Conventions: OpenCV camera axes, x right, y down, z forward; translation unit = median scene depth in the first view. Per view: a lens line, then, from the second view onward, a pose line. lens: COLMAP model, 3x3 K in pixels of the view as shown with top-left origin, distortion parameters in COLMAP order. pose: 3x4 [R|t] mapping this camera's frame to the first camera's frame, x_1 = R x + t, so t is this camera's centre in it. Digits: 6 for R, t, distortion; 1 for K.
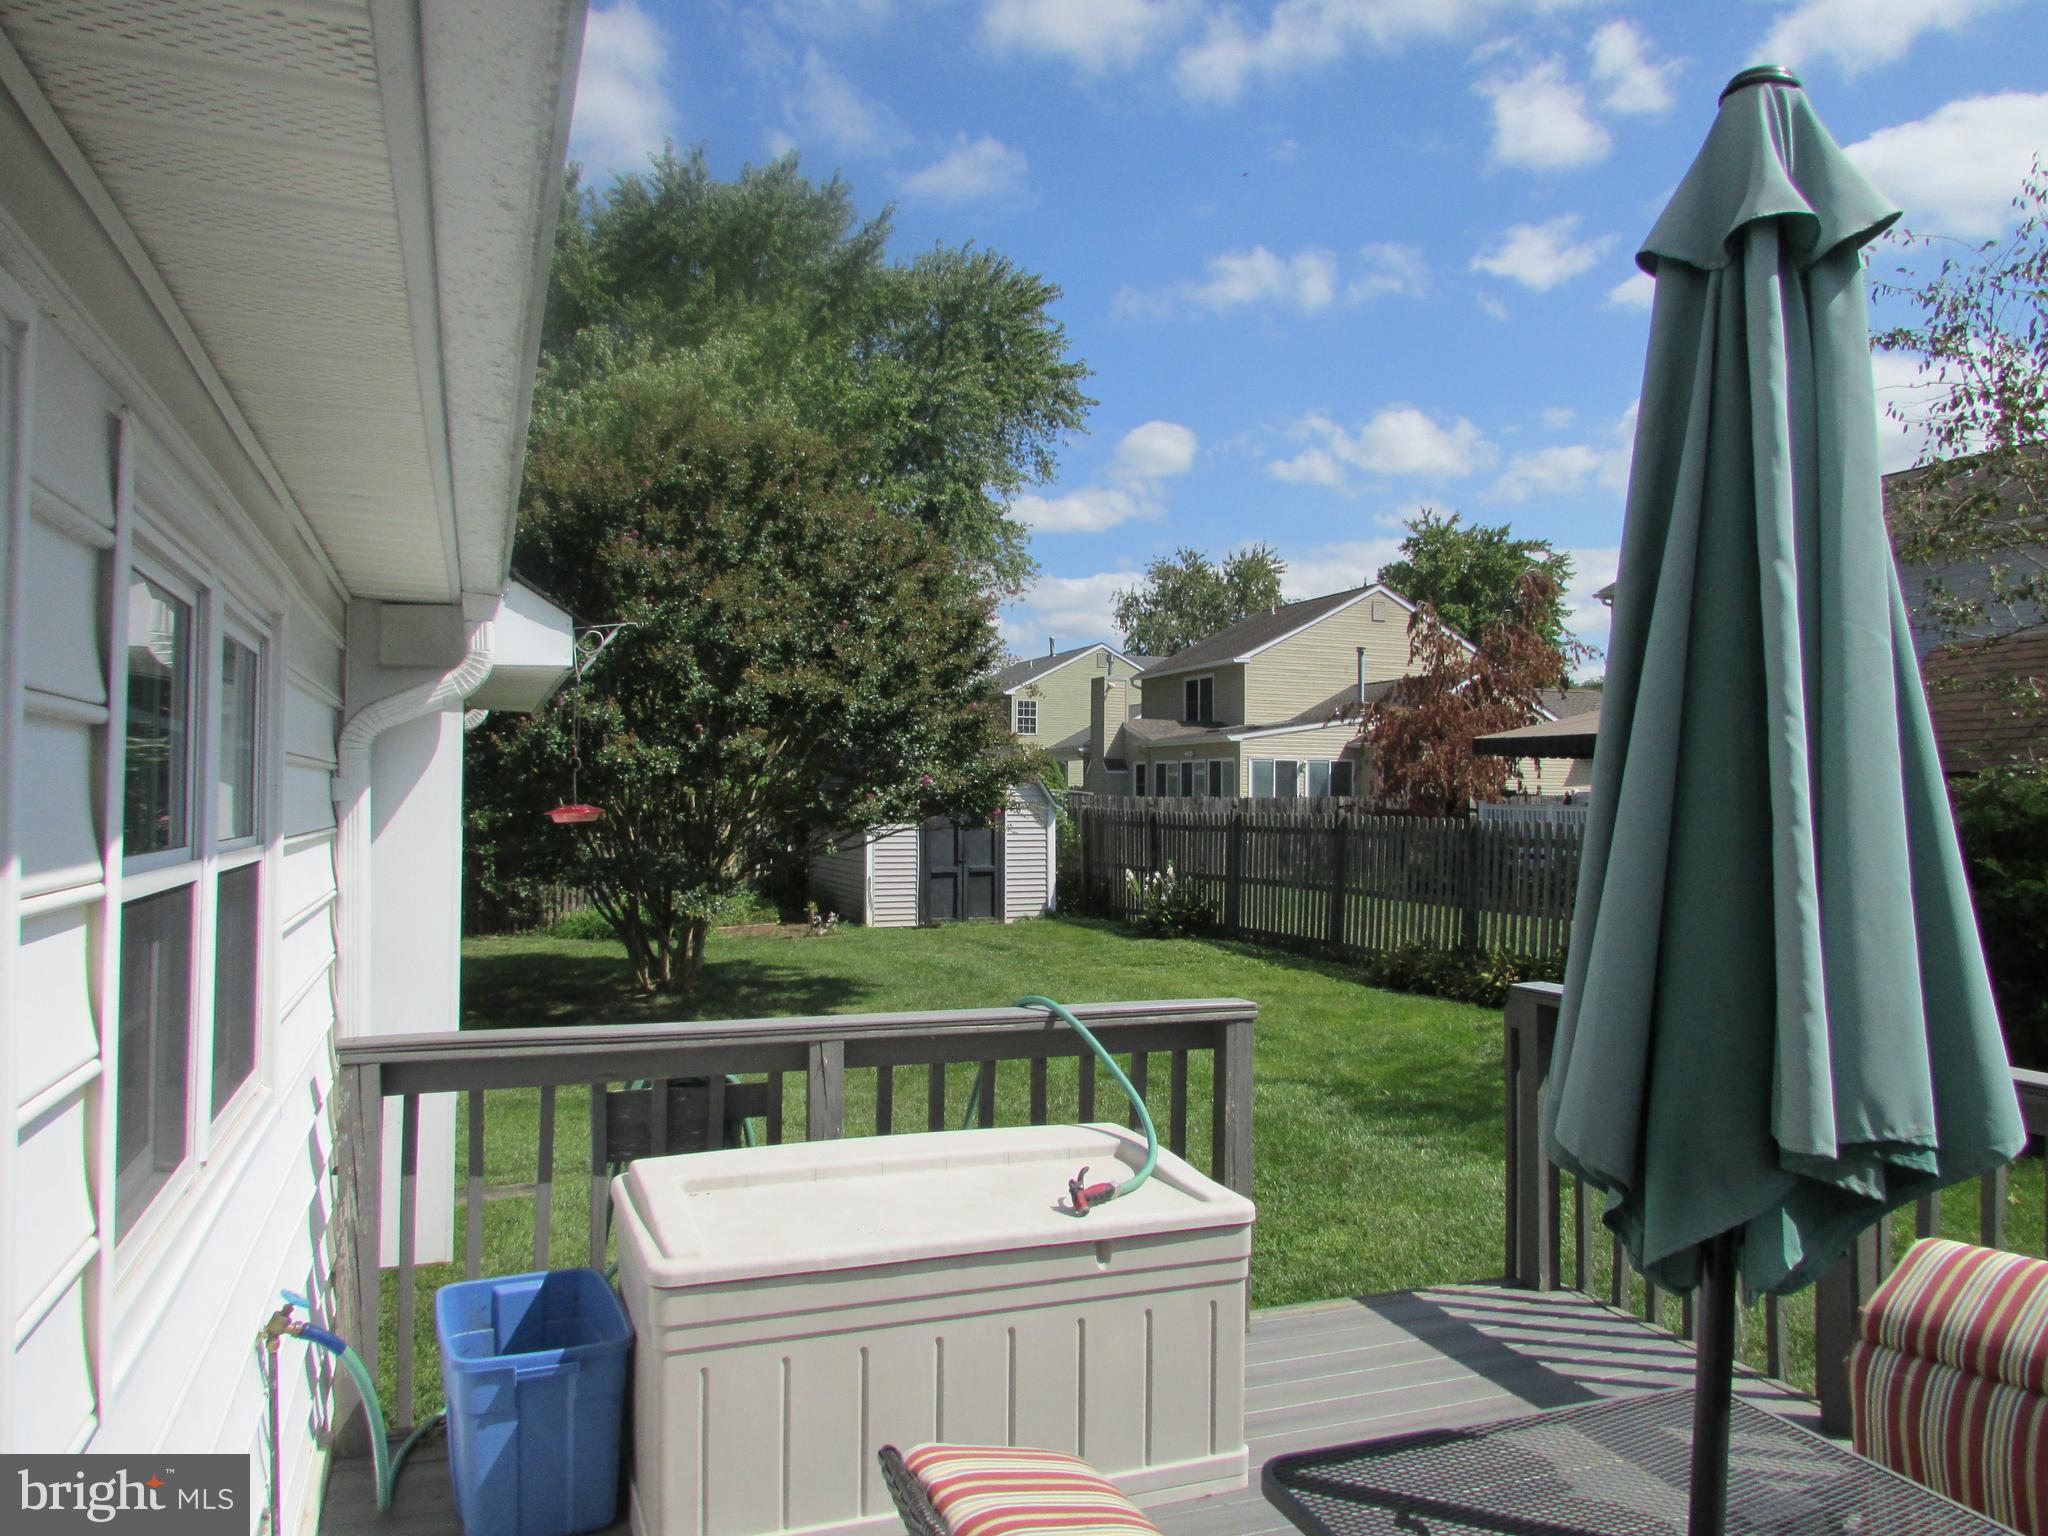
lens RADIAL K [[1464.3, 0, 1024.0], [0, 1464.3, 768.0], [0, 0, 1]] dist [-0.022044, 0.007243]
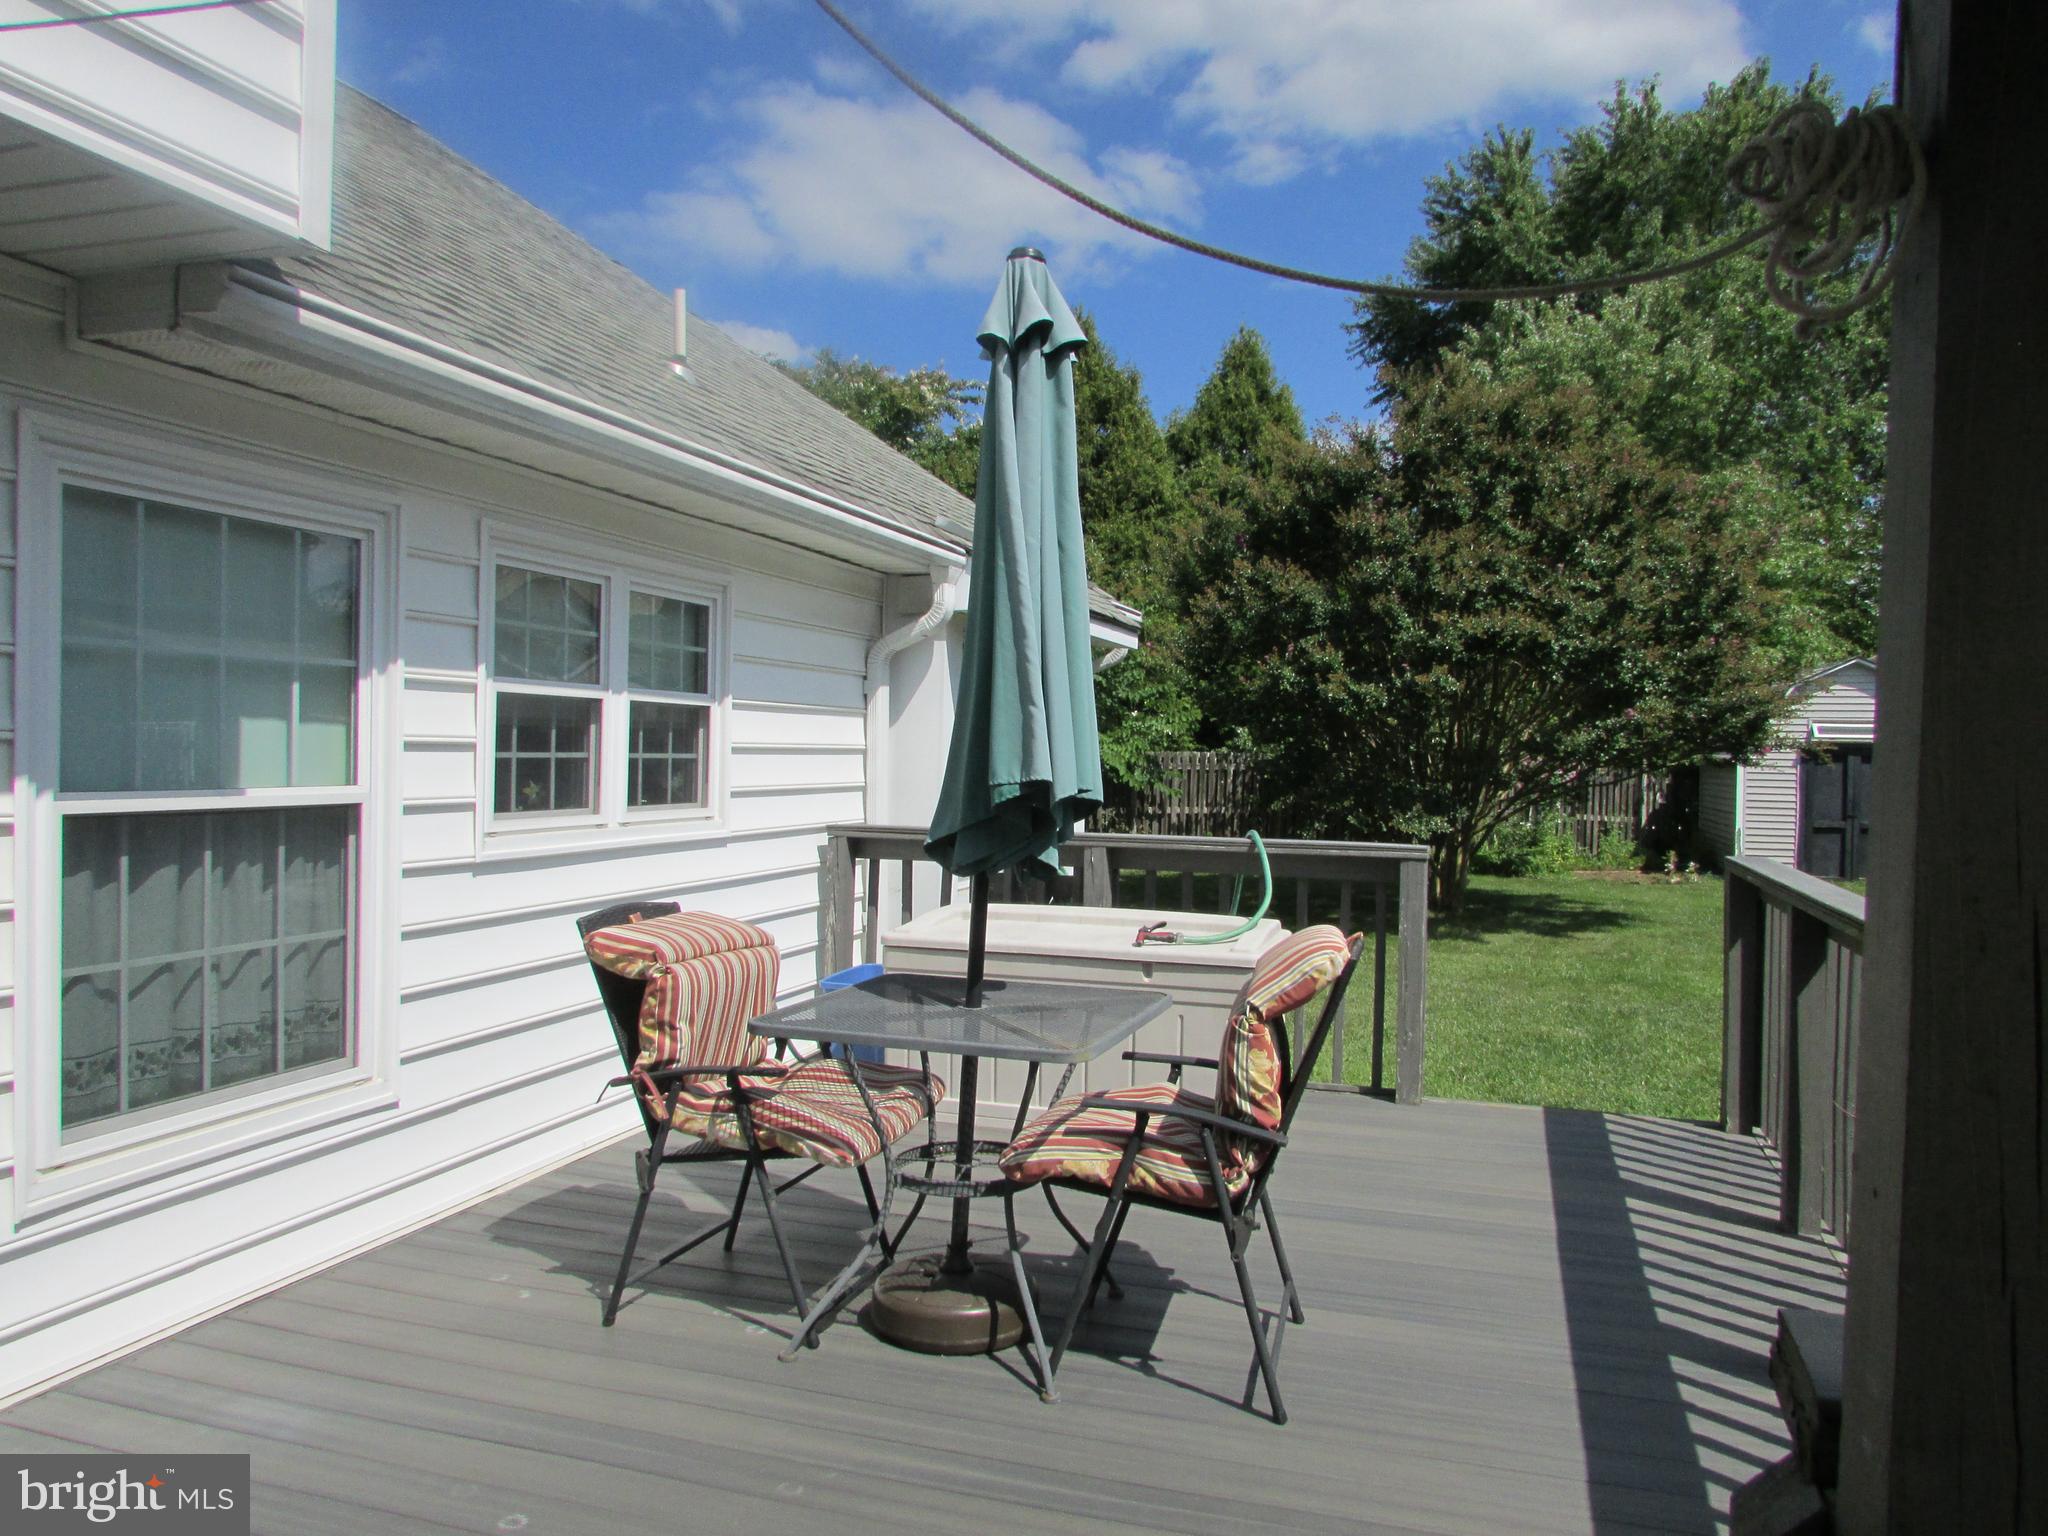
lens RADIAL K [[1418.0, 0, 1013.3], [0, 1418.0, 772.0], [0, 0, 1]] dist [-0.013183, 0.004176]
pose [[0.784968, 0.021985, -0.619147, 0.093341], [-0.002485, 0.999474, 0.032339, 0.008130], [0.619532, -0.023846, 0.784609, -0.027338]]
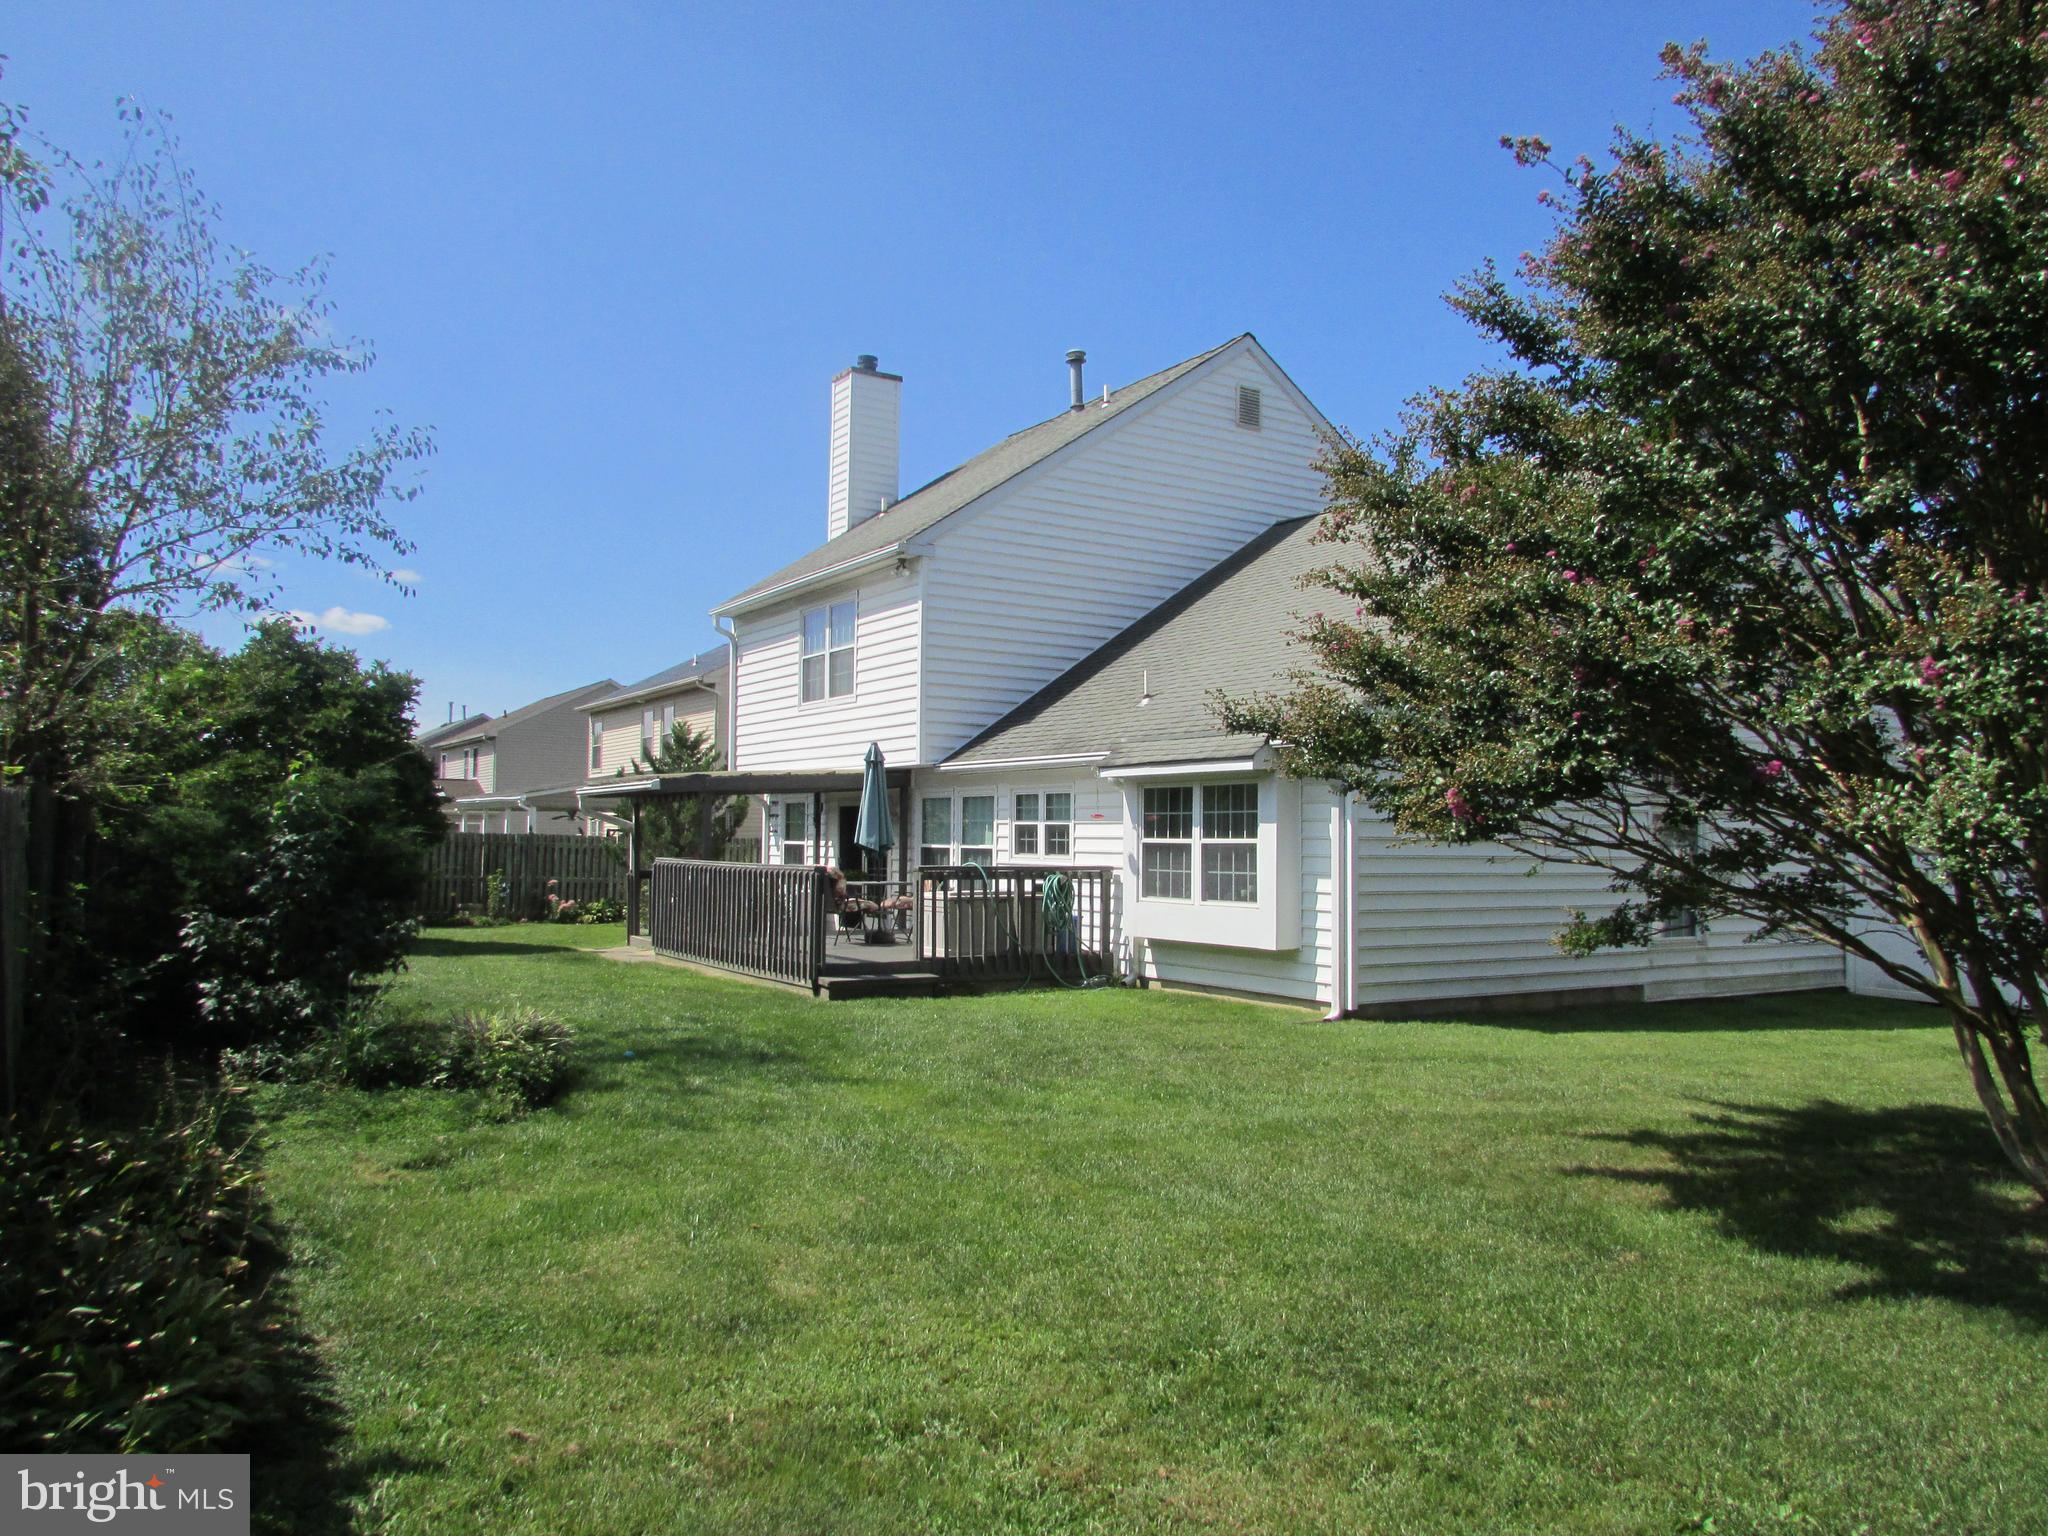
lens RADIAL K [[1418.0, 0, 1013.3], [0, 1418.0, 772.0], [0, 0, 1]] dist [-0.013183, 0.004176]
pose [[-0.980733, -0.023498, -0.193936, 0.084460], [-0.011061, 0.997826, -0.064962, 0.021730], [0.195041, -0.061565, -0.978861, 0.639277]]
